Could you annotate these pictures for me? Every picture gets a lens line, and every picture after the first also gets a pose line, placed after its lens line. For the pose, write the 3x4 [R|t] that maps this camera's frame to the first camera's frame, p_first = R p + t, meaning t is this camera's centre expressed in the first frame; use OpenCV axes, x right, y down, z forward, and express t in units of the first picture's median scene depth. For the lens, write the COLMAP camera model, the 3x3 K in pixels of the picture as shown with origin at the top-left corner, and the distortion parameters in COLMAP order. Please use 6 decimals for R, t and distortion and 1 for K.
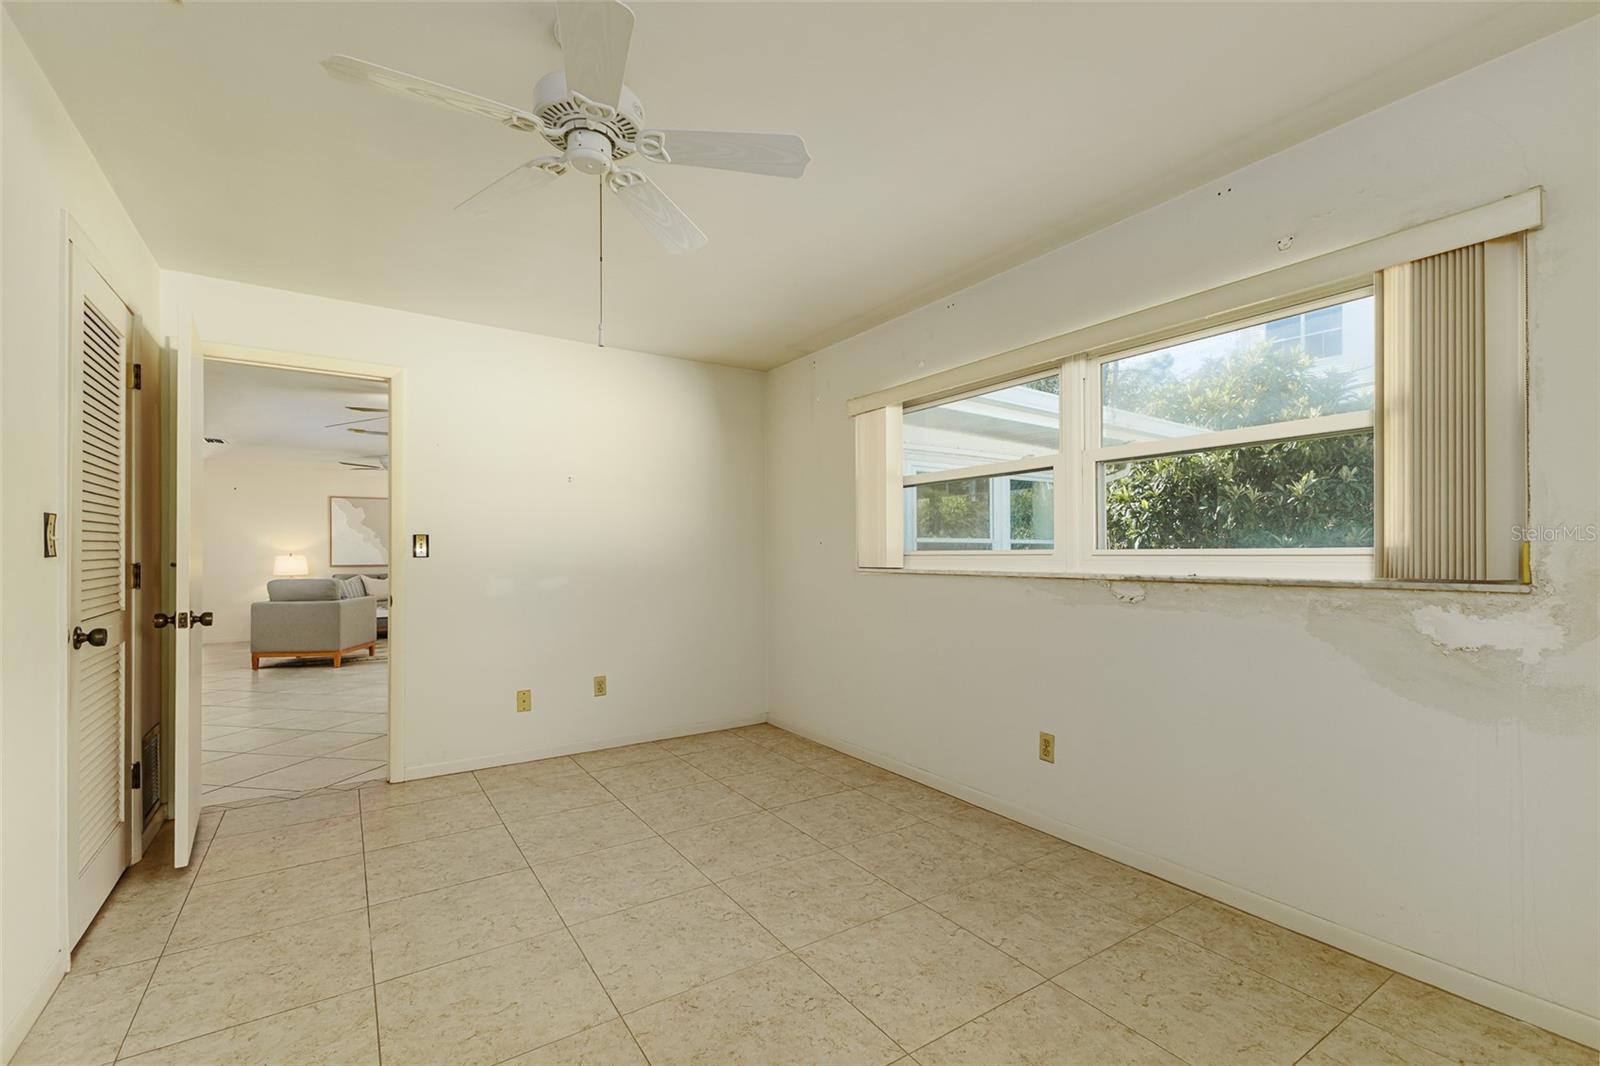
lens RADIAL K [[700.3, 0, 804.6], [0, 700.3, 546.0], [0, 0, 1]] dist [0.003893, 0.000127]
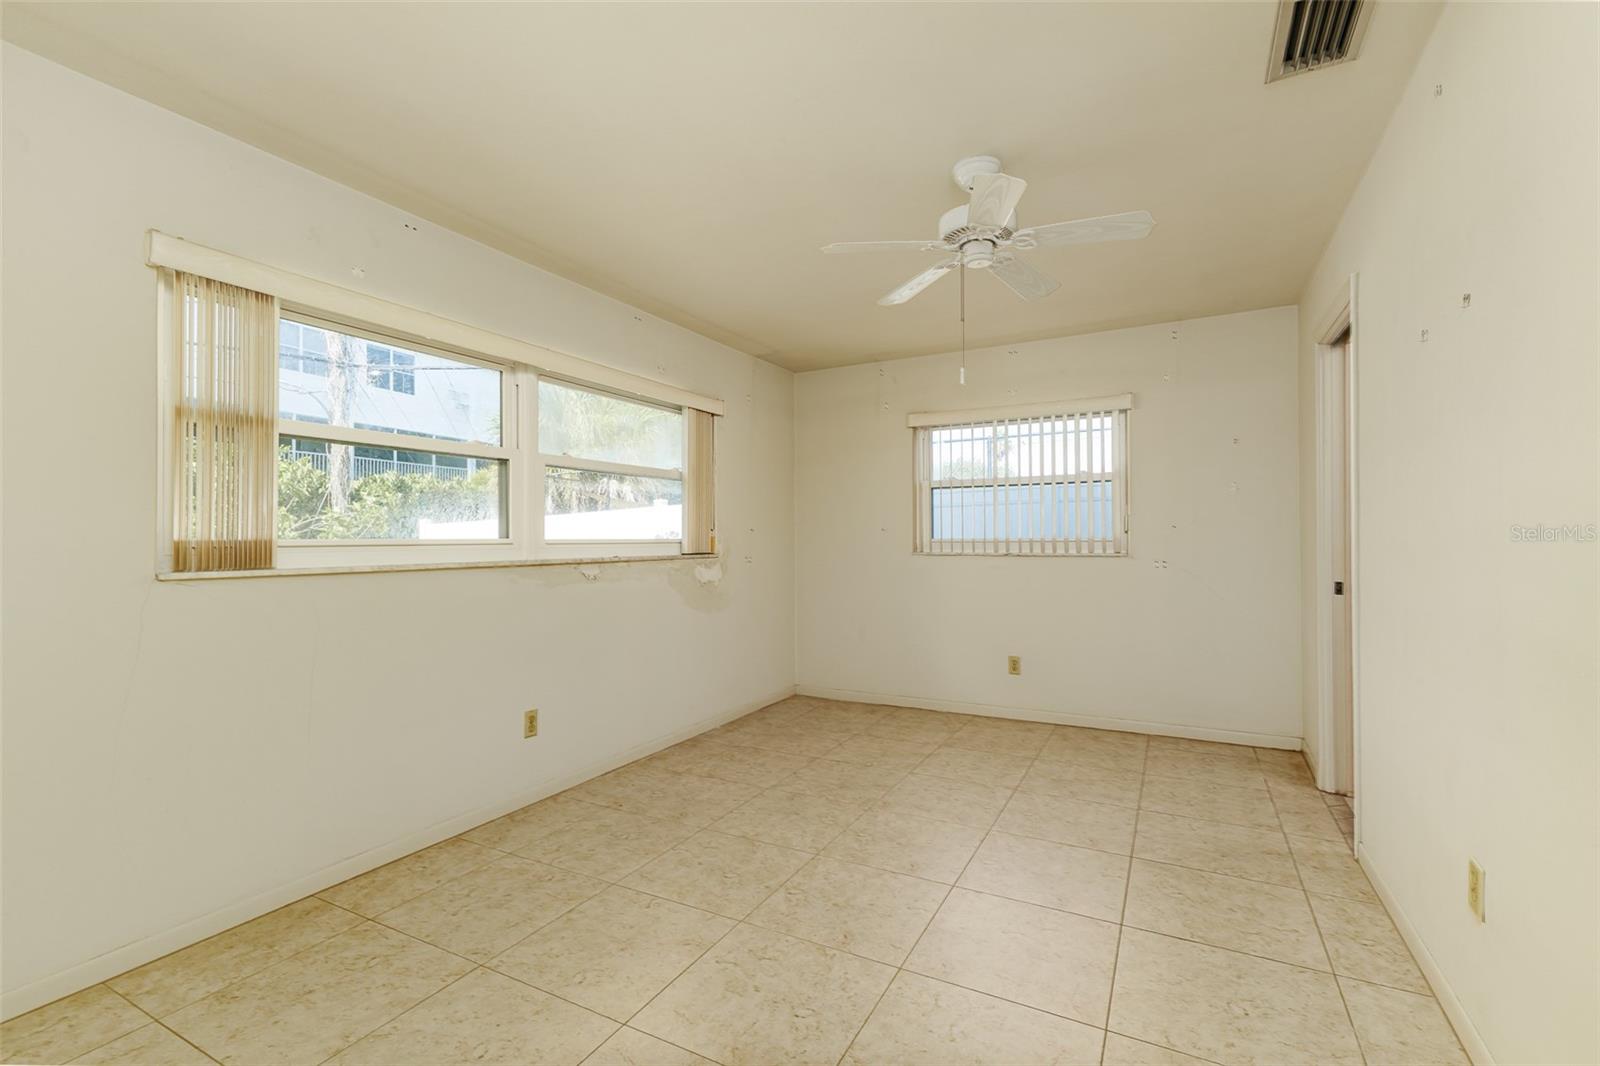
lens RADIAL K [[700.3, 0, 795.6], [0, 700.3, 536.8], [0, 0, 1]] dist [0.003893, 0.000127]
pose [[-0.469022, 0.010006, 0.883130, -0.843720], [-0.003104, 0.999911, -0.012978, 0.015704], [-0.883181, -0.008829, -0.468950, 1.224381]]
